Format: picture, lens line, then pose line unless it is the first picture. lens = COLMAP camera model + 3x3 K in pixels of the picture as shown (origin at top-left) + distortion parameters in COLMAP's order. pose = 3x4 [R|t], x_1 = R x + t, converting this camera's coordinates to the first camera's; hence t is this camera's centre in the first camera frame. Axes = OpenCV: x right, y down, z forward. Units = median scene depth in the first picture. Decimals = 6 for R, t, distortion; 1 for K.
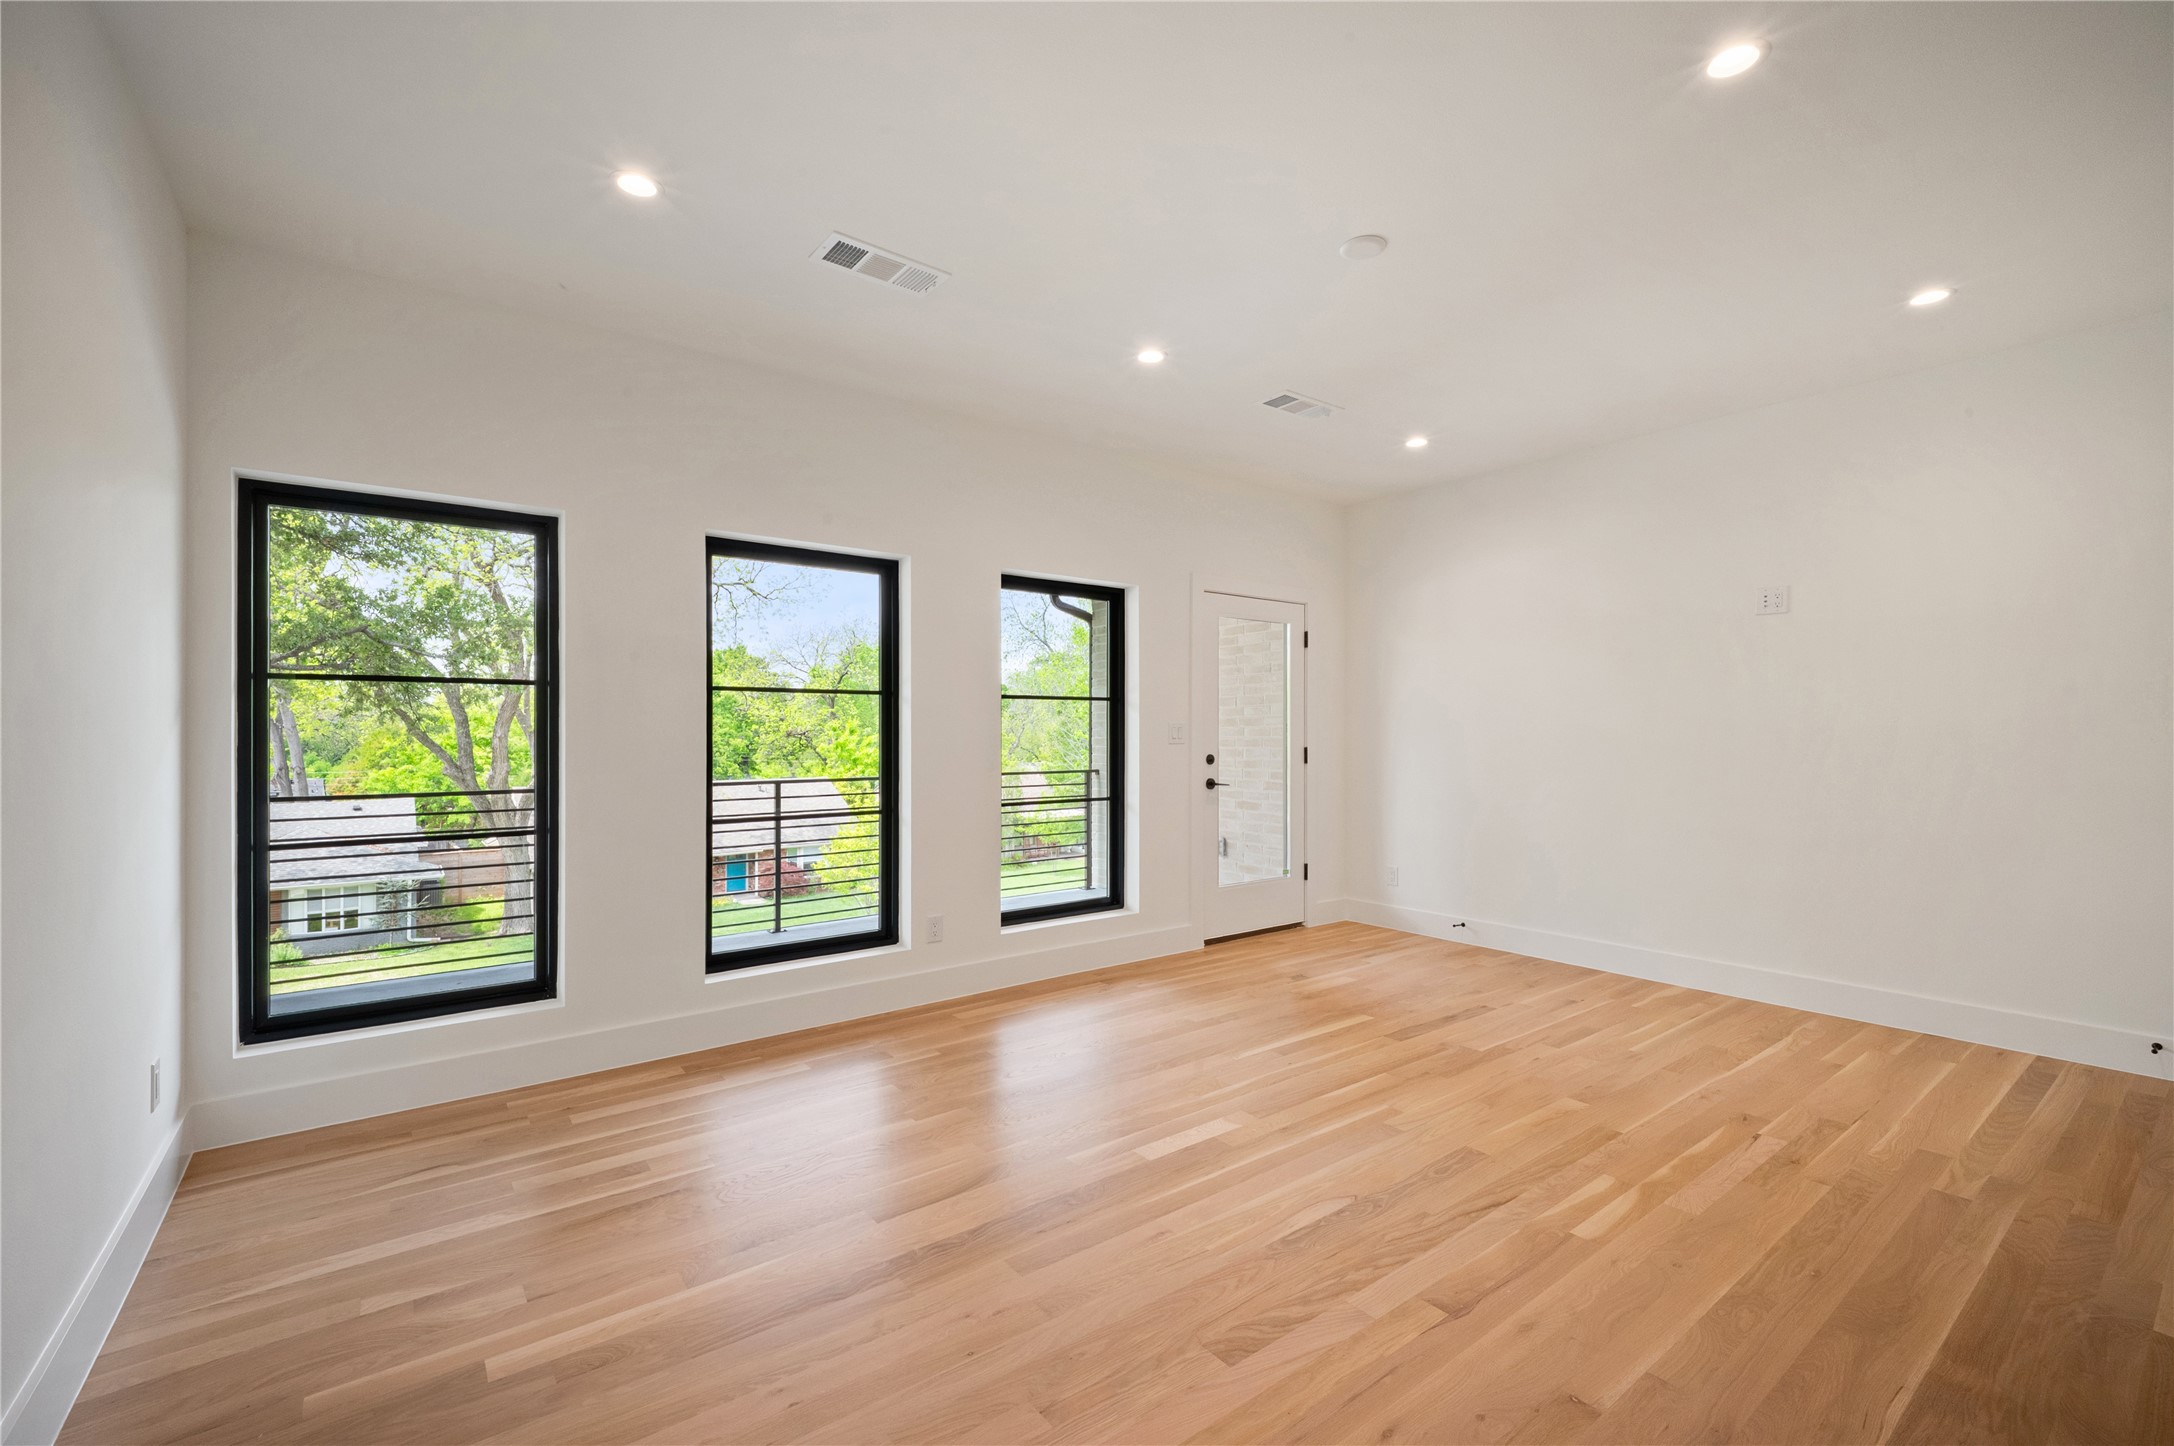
lens RADIAL K [[908.2, 0, 1072.6], [0, 908.2, 715.8], [0, 0, 1]] dist [0.002481, -0.000371]
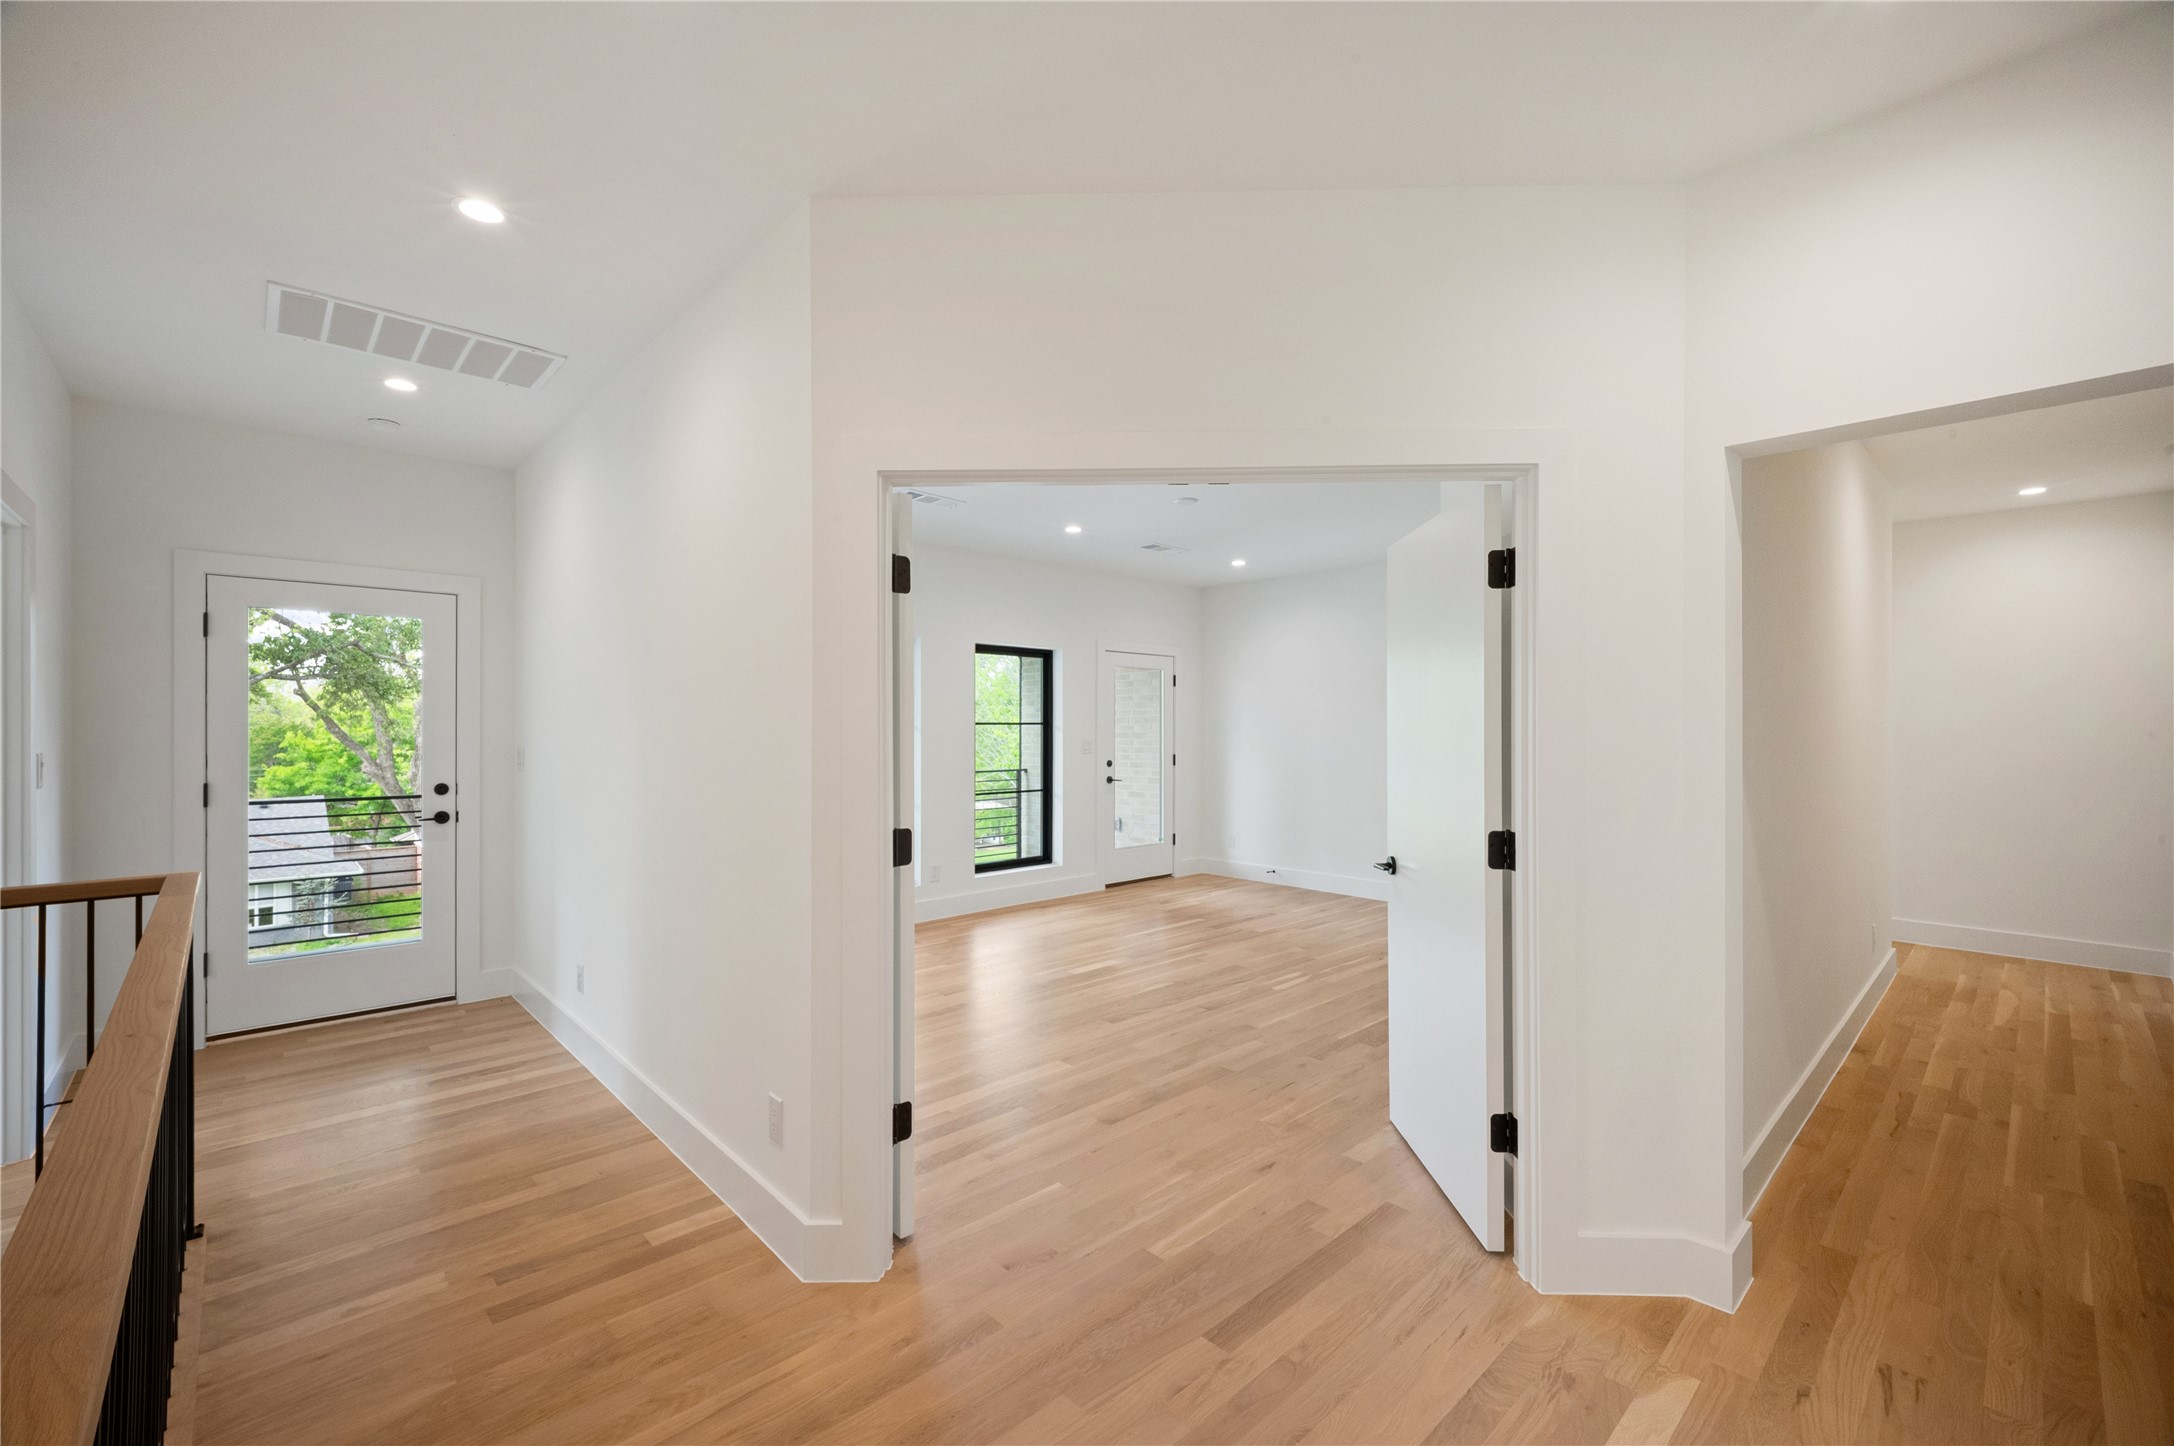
lens RADIAL K [[908.2, 0, 1079.7], [0, 908.2, 721.2], [0, 0, 1]] dist [0.002481, -0.000371]
pose [[0.993580, 0.002281, 0.113106, -0.070538], [-0.003723, 0.999914, 0.012541, -0.042659], [-0.113068, -0.012882, 0.993504, -0.511156]]
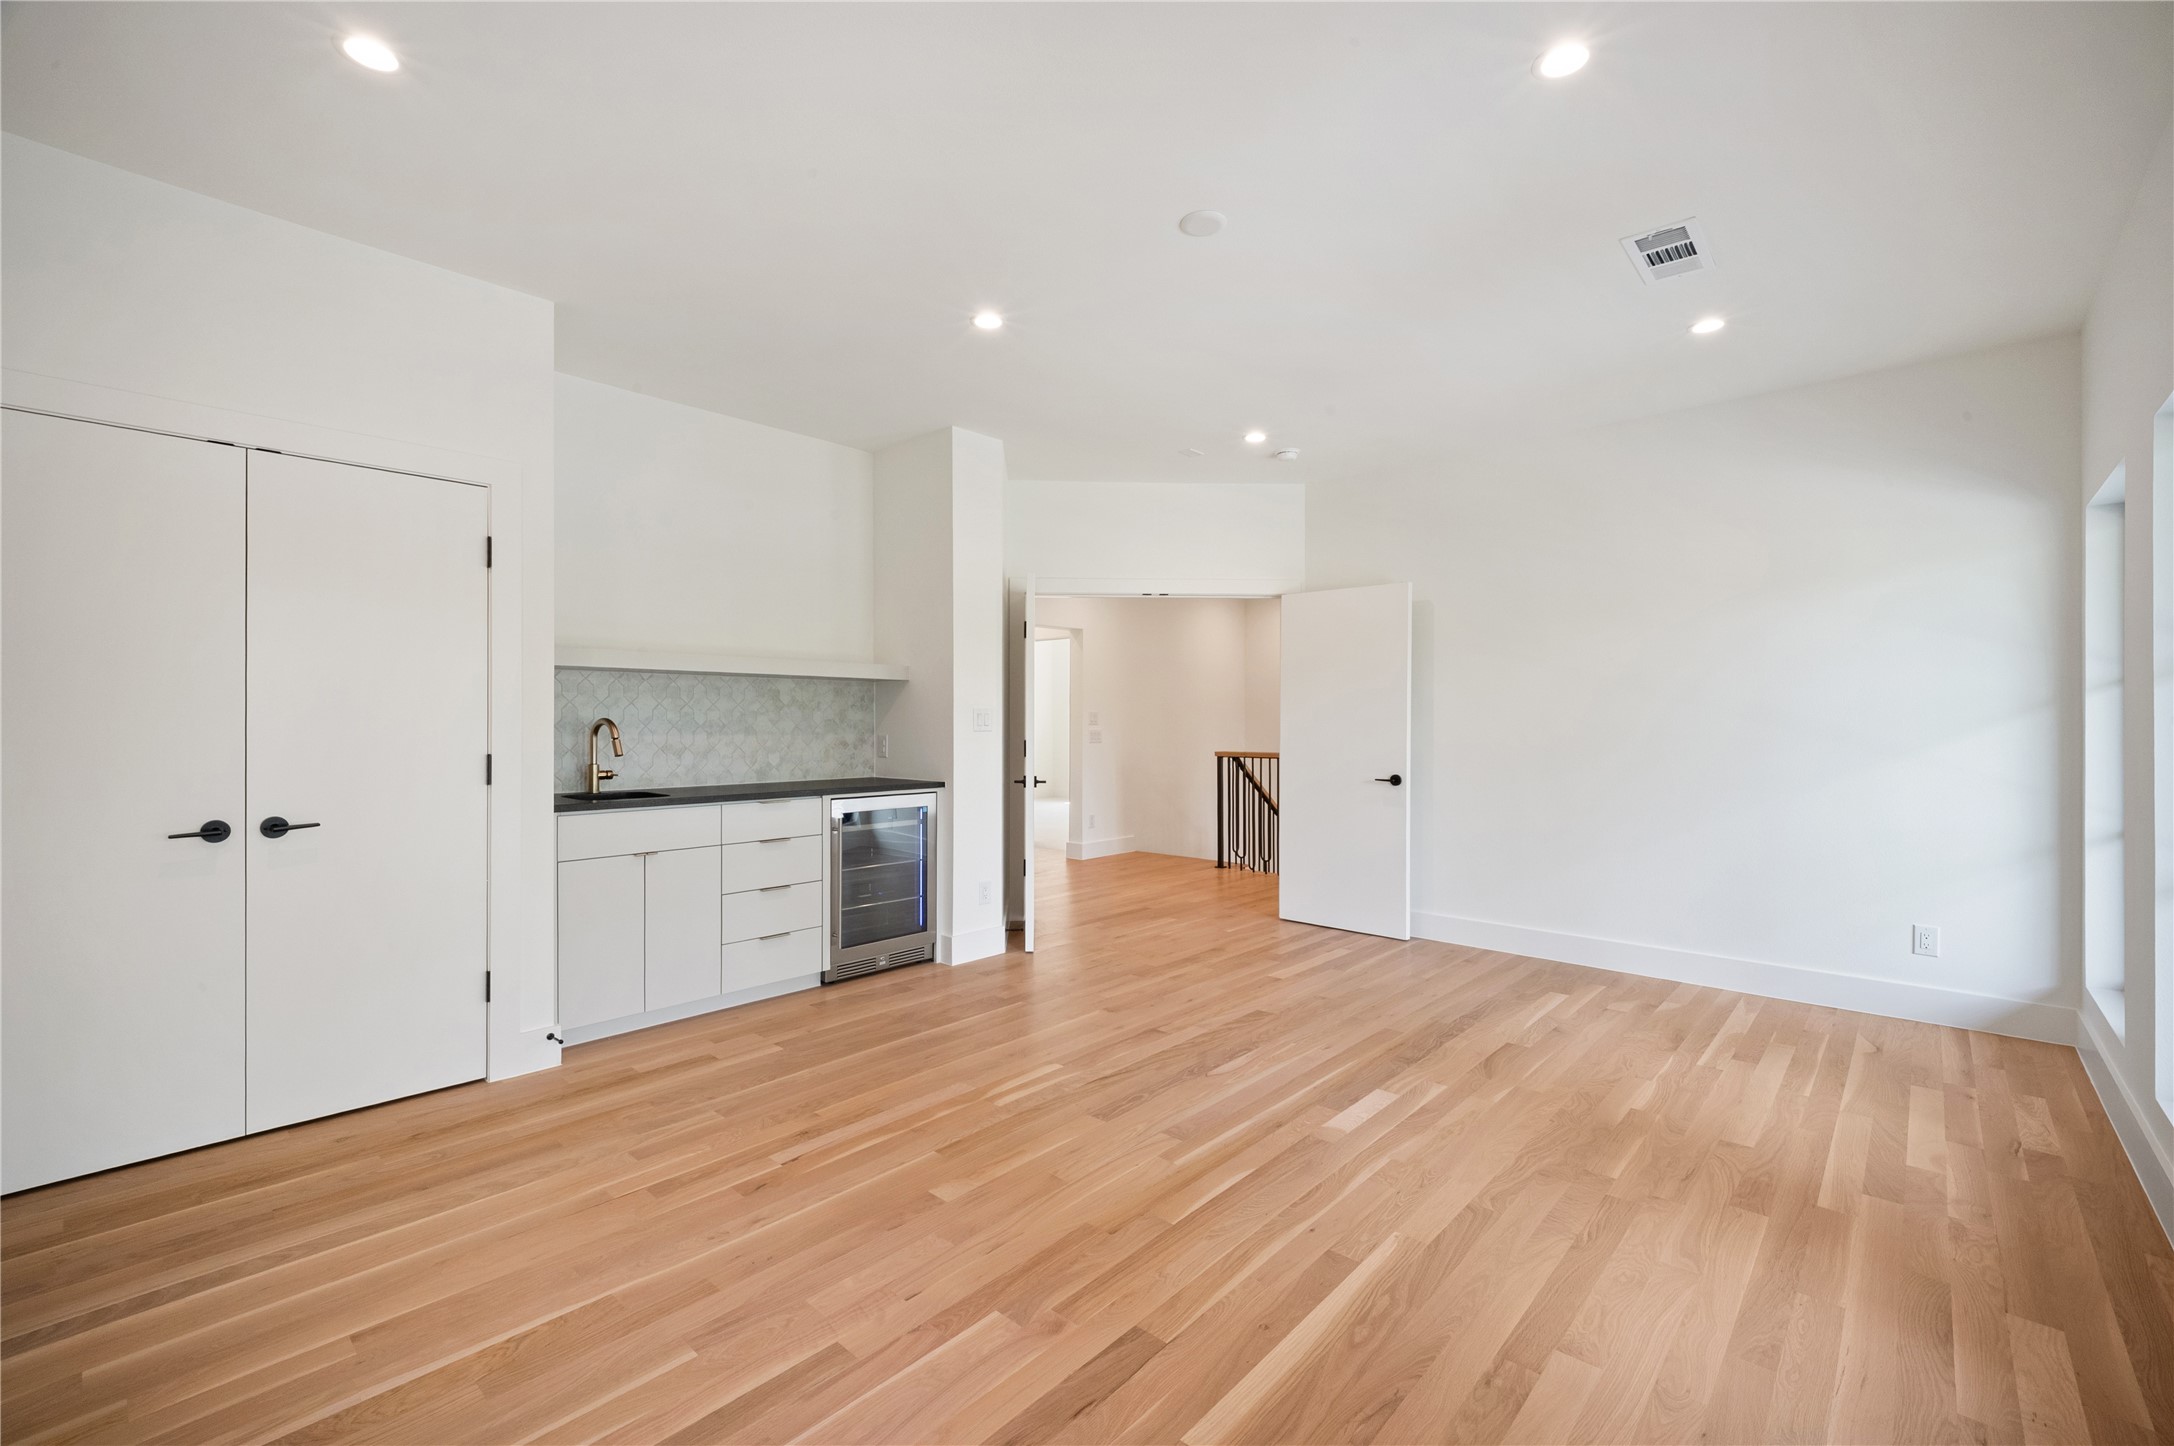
lens RADIAL K [[908.2, 0, 1077.7], [0, 908.2, 723.4], [0, 0, 1]] dist [0.002481, -0.000371]
pose [[-0.983422, -0.000804, -0.181331, 0.371201], [0.001699, 0.999905, -0.013648, 0.021066], [0.181325, -0.013730, -0.983327, 1.146491]]
